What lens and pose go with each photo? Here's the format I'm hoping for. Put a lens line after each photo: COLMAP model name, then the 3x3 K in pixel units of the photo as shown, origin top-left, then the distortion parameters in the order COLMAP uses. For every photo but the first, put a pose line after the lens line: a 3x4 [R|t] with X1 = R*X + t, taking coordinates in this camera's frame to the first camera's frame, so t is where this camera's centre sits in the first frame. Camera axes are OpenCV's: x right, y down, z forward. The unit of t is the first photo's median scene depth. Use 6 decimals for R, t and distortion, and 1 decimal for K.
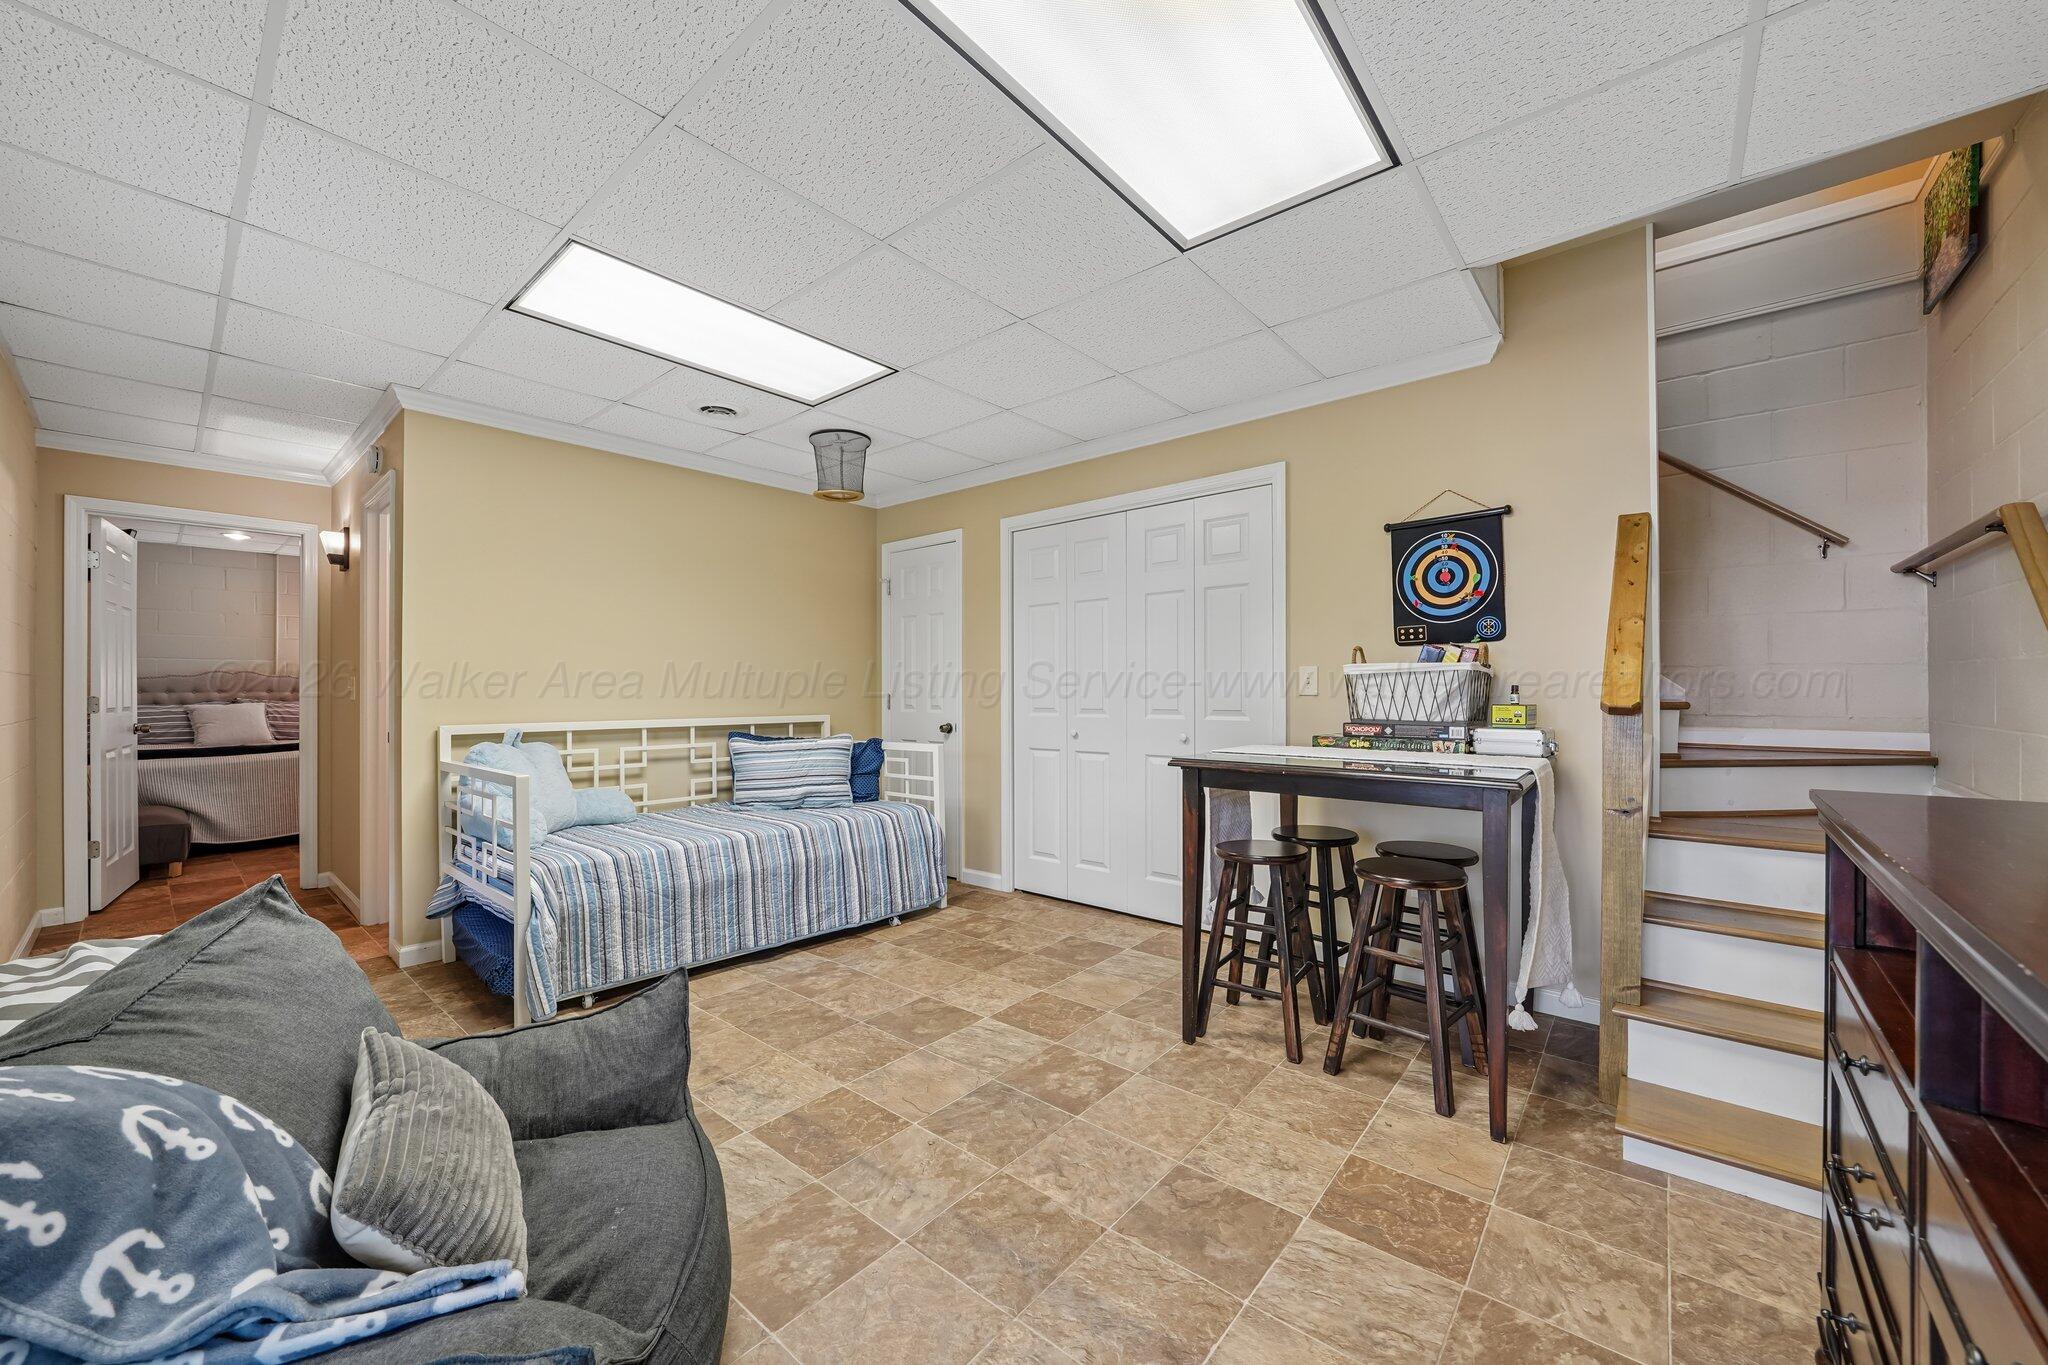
lens RADIAL K [[793.6, 0, 1004.2], [0, 793.6, 690.5], [0, 0, 1]] dist [-0.013094, 0.002234]
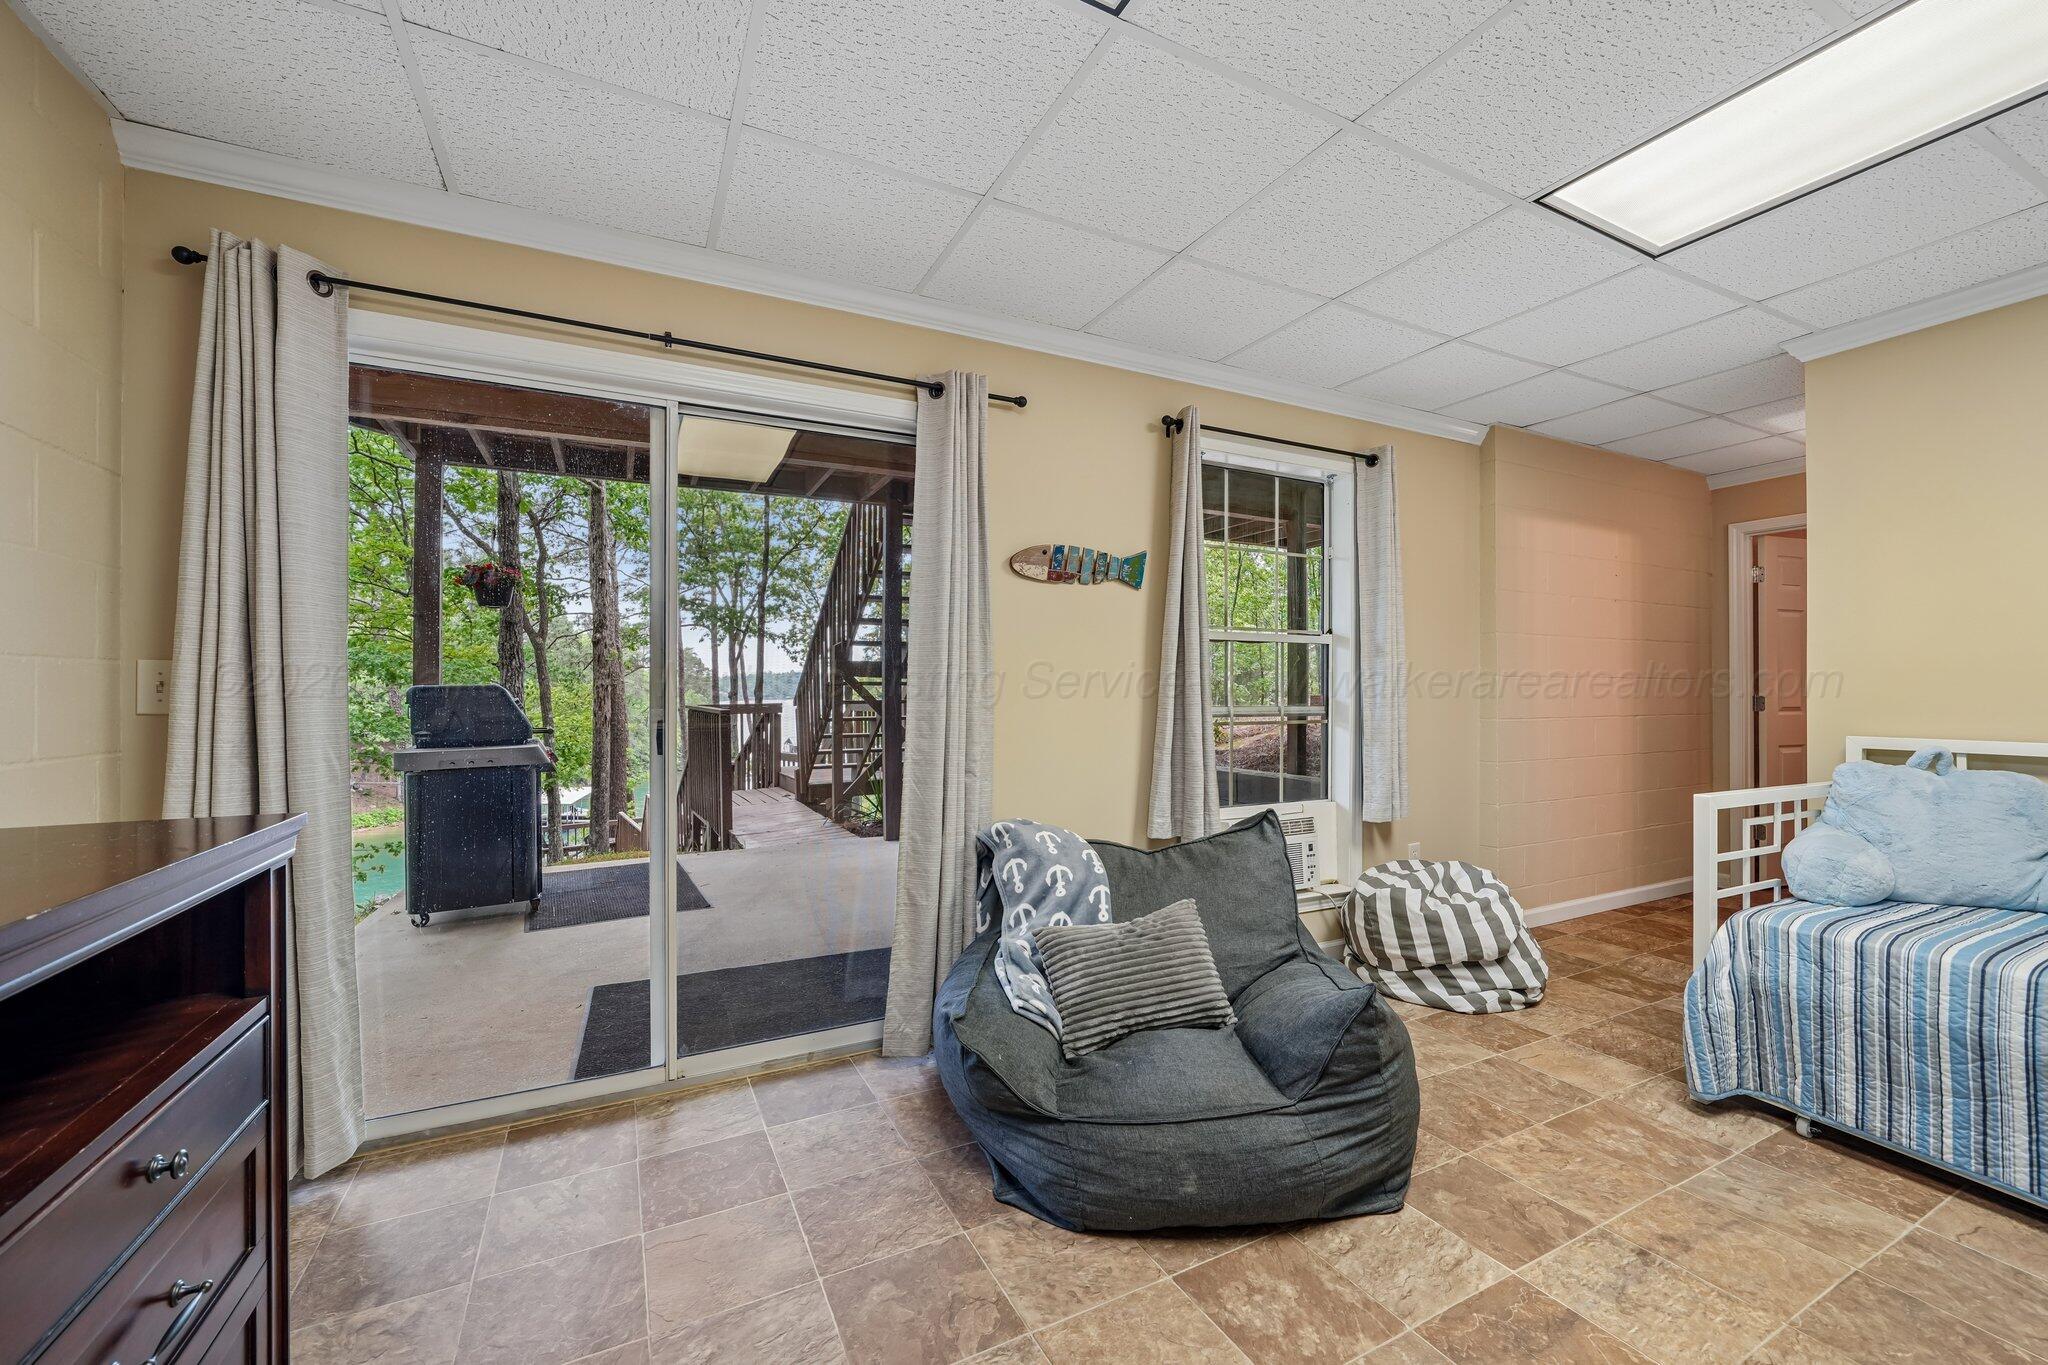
lens RADIAL K [[793.6, 0, 1011.4], [0, 793.6, 683.4], [0, 0, 1]] dist [-0.013094, 0.002234]
pose [[-0.369029, -0.002757, -0.929414, 0.394565], [-0.003494, 0.999993, -0.001579, -0.004987], [0.929411, 0.002665, -0.369036, 0.584315]]
